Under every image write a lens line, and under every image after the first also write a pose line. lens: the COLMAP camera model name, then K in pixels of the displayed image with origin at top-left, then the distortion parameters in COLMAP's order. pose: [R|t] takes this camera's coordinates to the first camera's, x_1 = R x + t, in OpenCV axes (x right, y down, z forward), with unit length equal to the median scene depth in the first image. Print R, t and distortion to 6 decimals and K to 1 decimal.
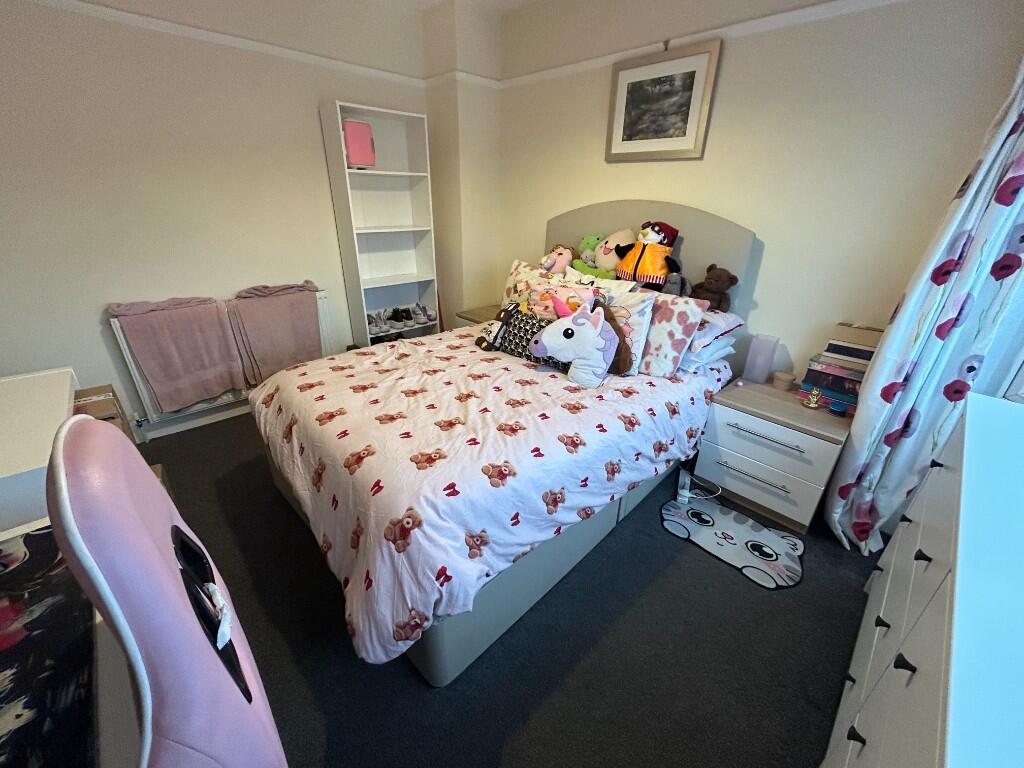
lens RADIAL K [[411.9, 0, 511.0], [0, 411.9, 383.7], [0, 0, 1]] dist [-0.001618, 0.000243]
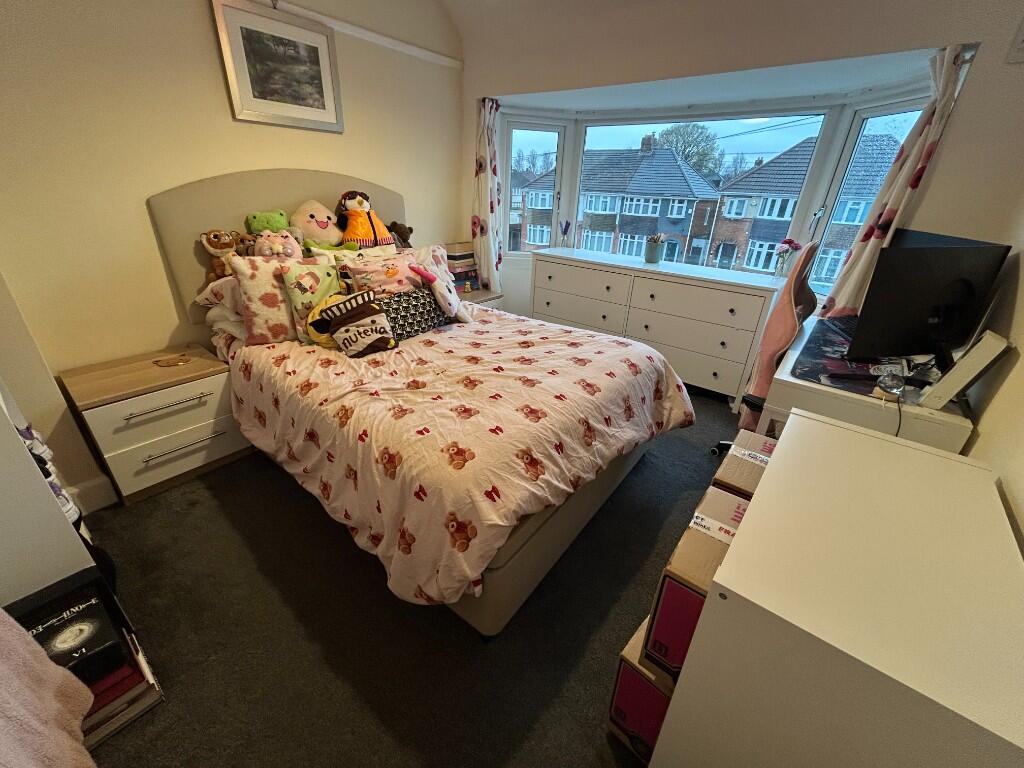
lens RADIAL K [[411.9, 0, 511.0], [0, 411.9, 383.7], [0, 0, 1]] dist [-0.001618, 0.000243]
pose [[-0.124122, -0.456092, 0.881234, -0.940182], [0.378991, 0.798980, 0.466901, -0.349661], [-0.917039, 0.391932, 0.073684, 0.767253]]
